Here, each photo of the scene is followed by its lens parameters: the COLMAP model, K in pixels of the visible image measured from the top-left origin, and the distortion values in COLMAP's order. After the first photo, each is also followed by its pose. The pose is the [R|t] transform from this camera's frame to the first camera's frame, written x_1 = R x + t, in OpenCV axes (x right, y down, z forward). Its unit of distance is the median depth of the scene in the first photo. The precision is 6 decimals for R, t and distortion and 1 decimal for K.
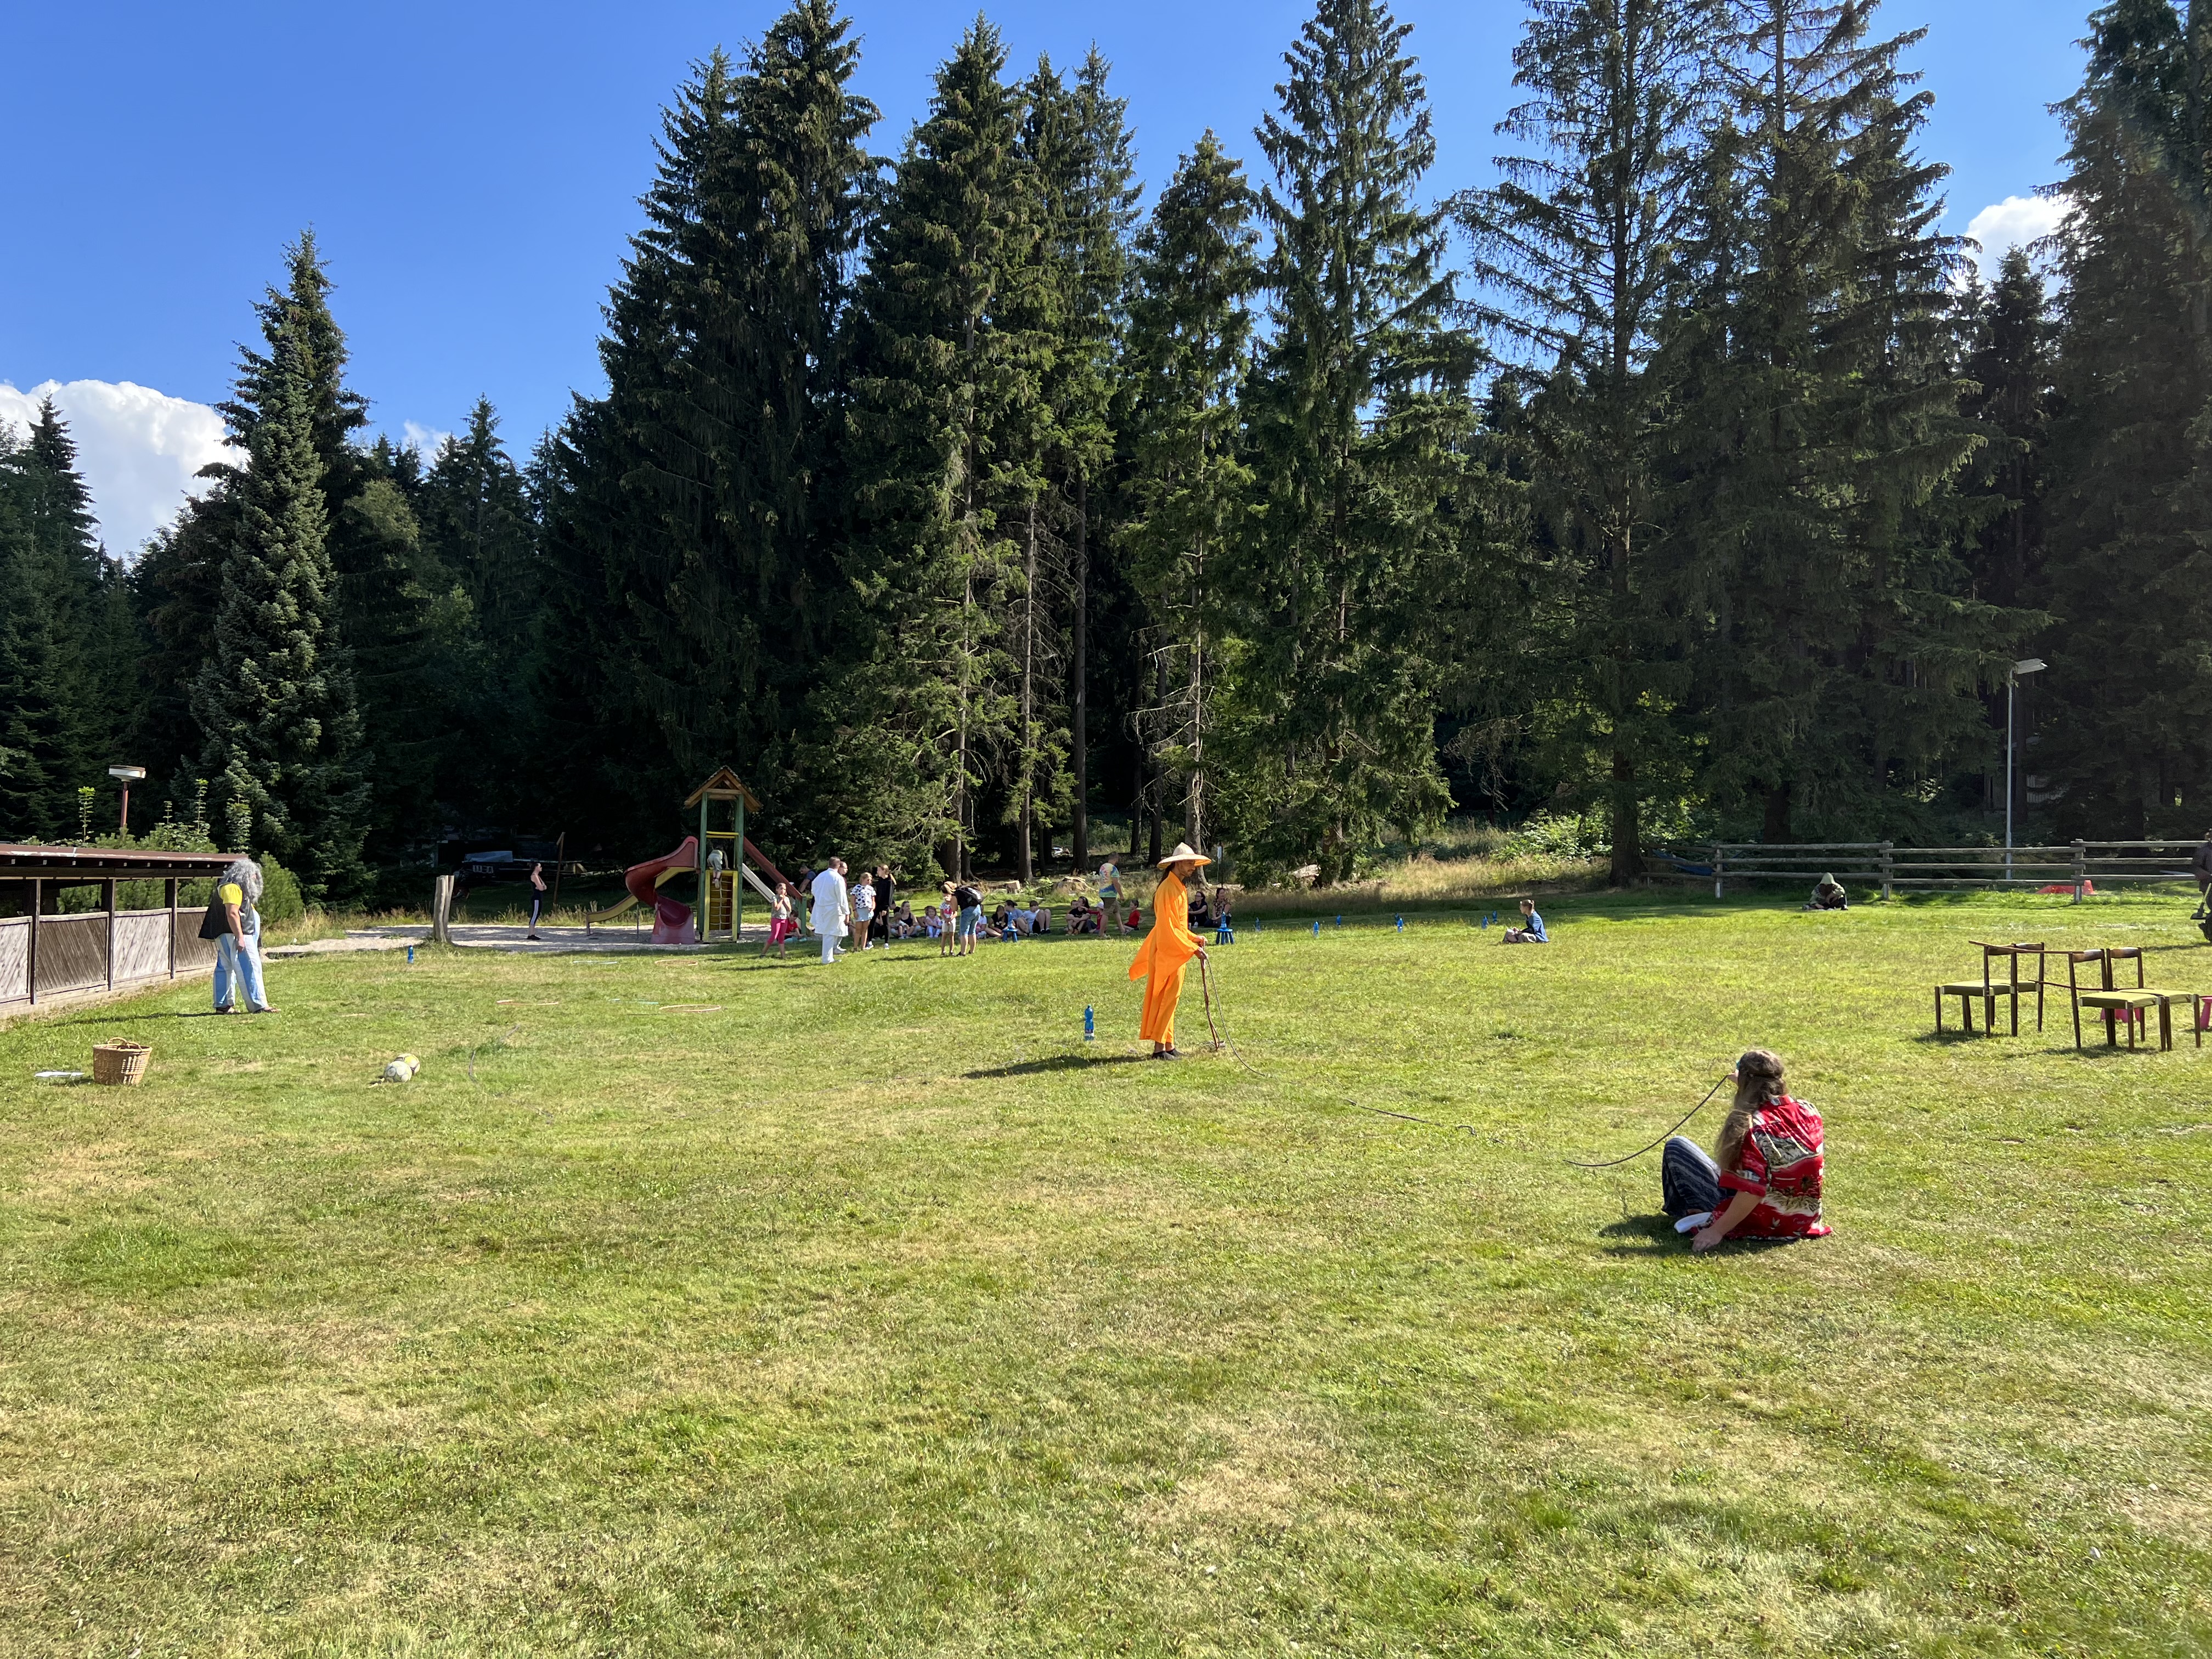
lens RADIAL K [[1658.5, 0, 1092.8], [0, 1658.5, 835.8], [0, 0, 1]] dist [0.074848, -0.090313]
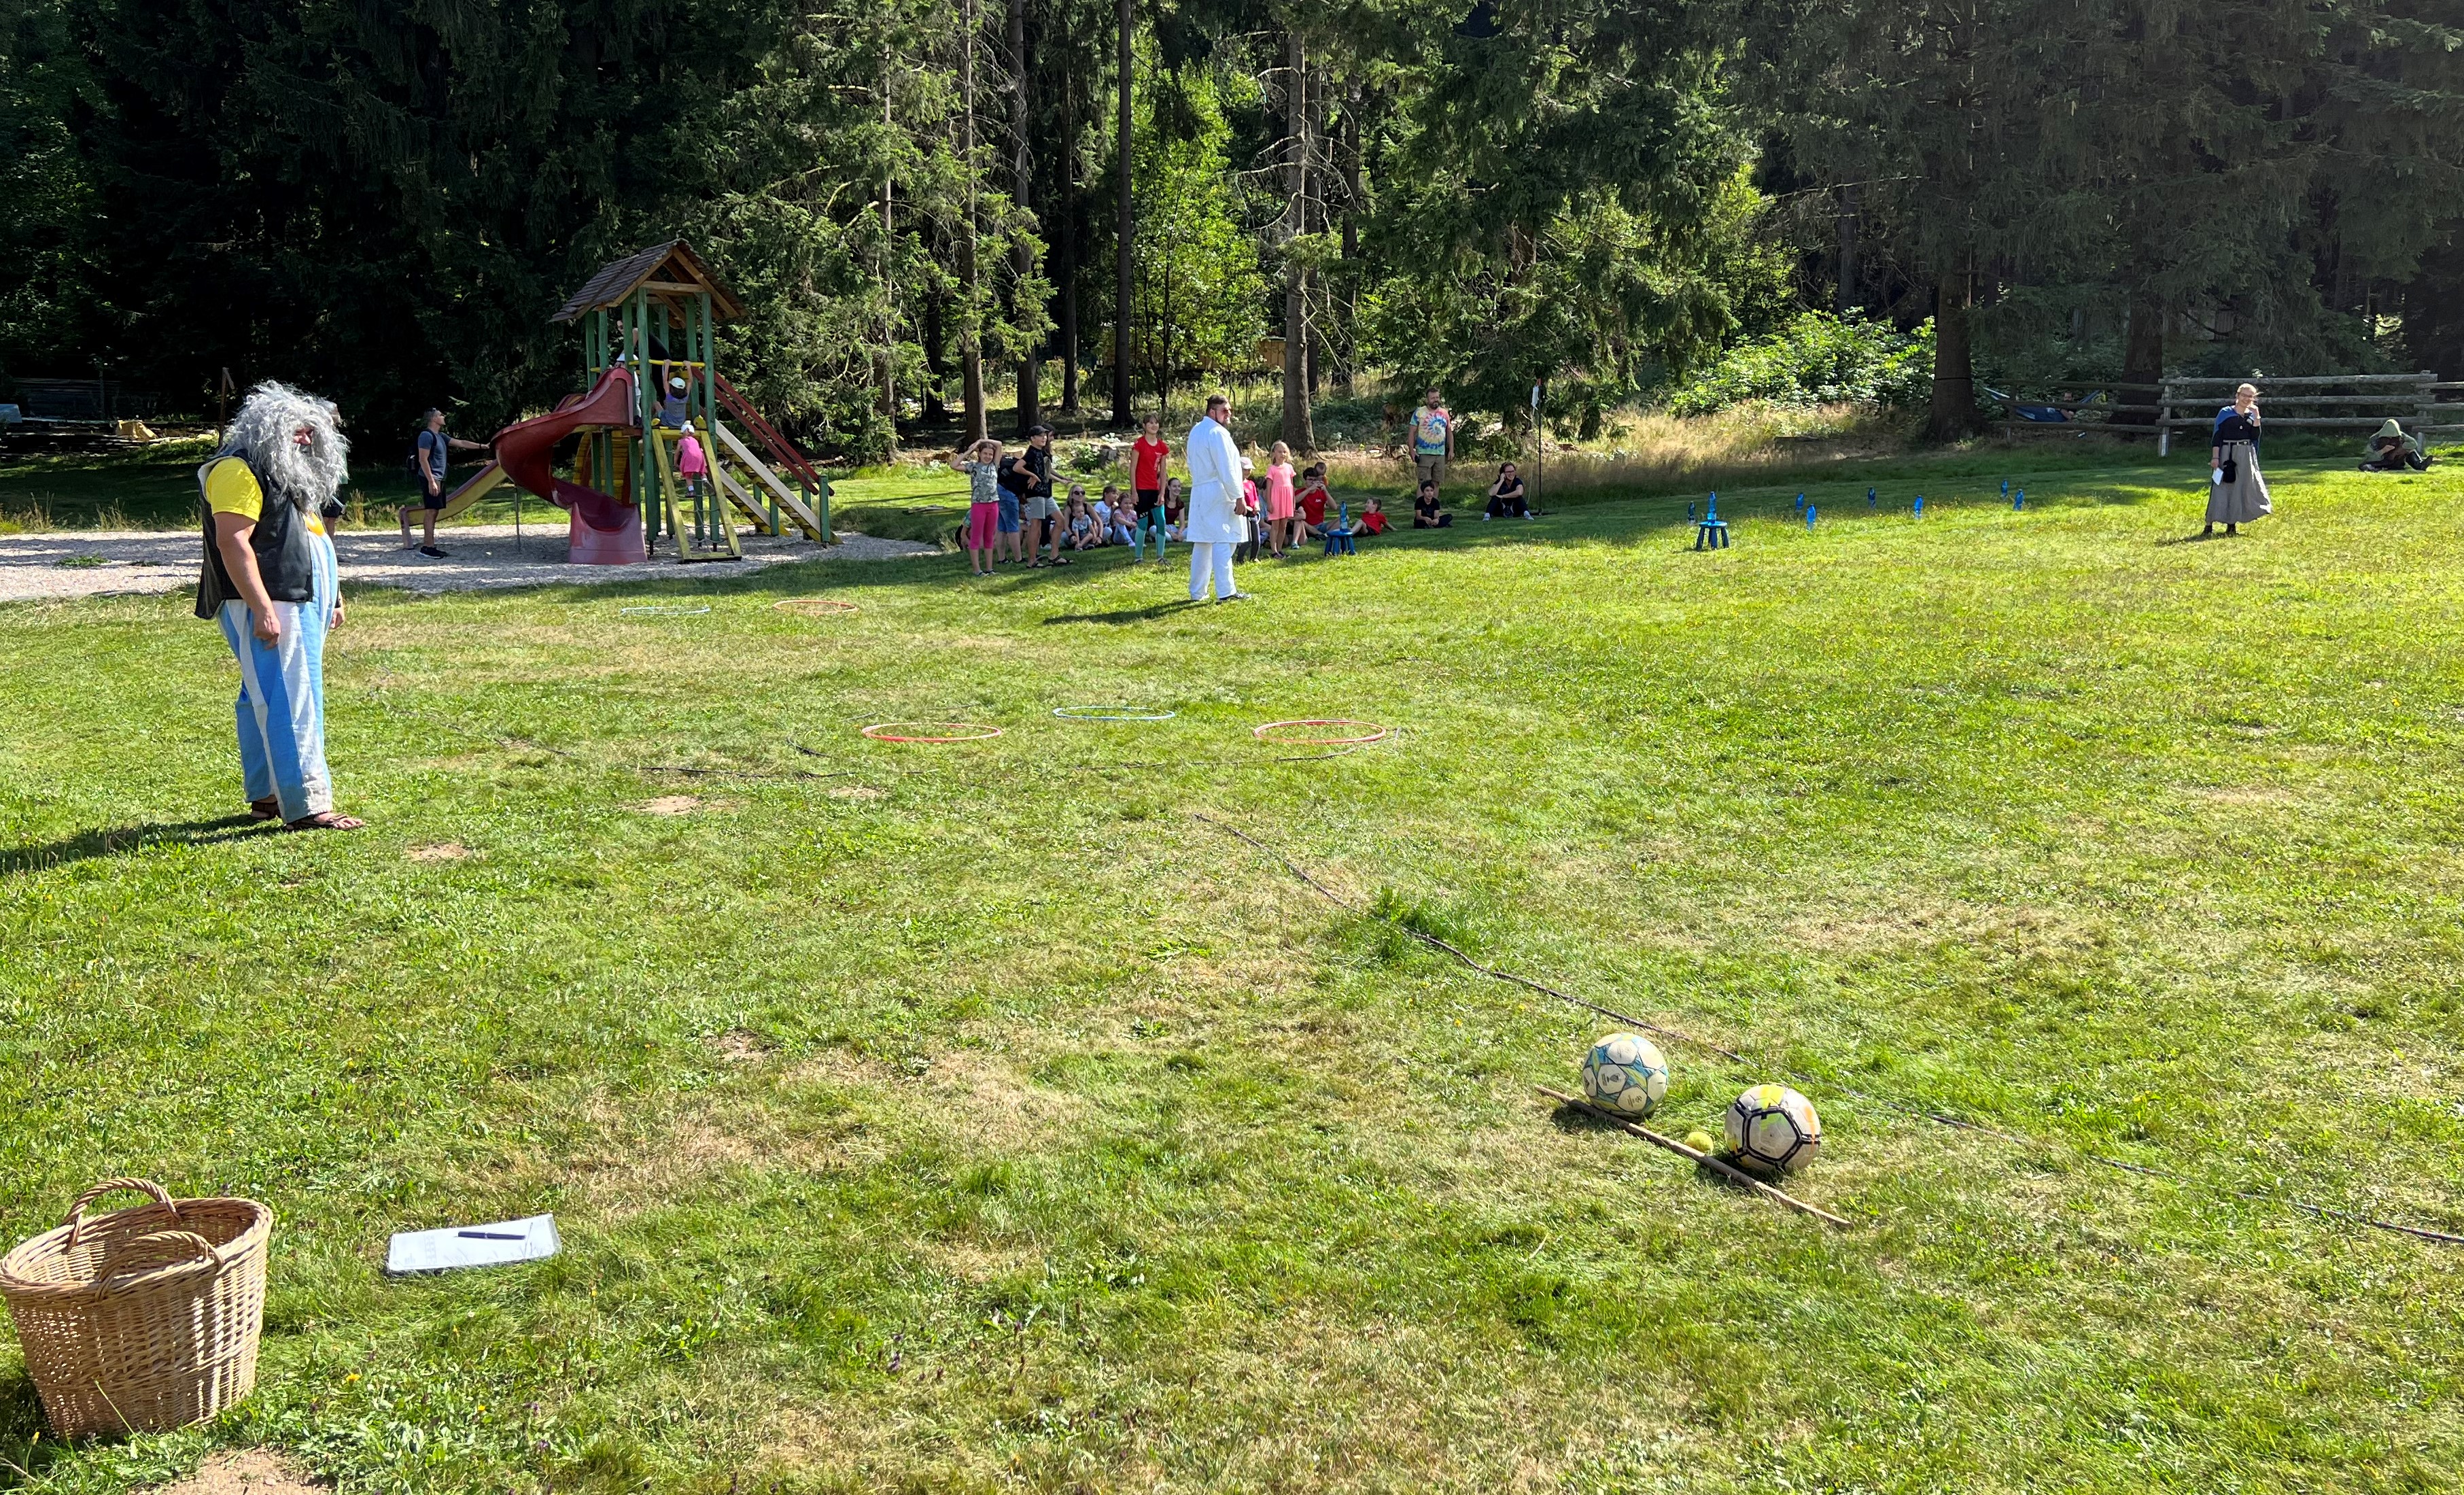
lens RADIAL K [[1961.6, 0, 1234.1], [0, 1961.6, 745.2], [0, 0, 1]] dist [0.022574, -0.006282]
pose [[0.962549, -0.050181, 0.266421, -0.245405], [0.002187, 0.984125, 0.177462, 0.009308], [-0.271097, -0.170234, 0.947379, 0.332815]]
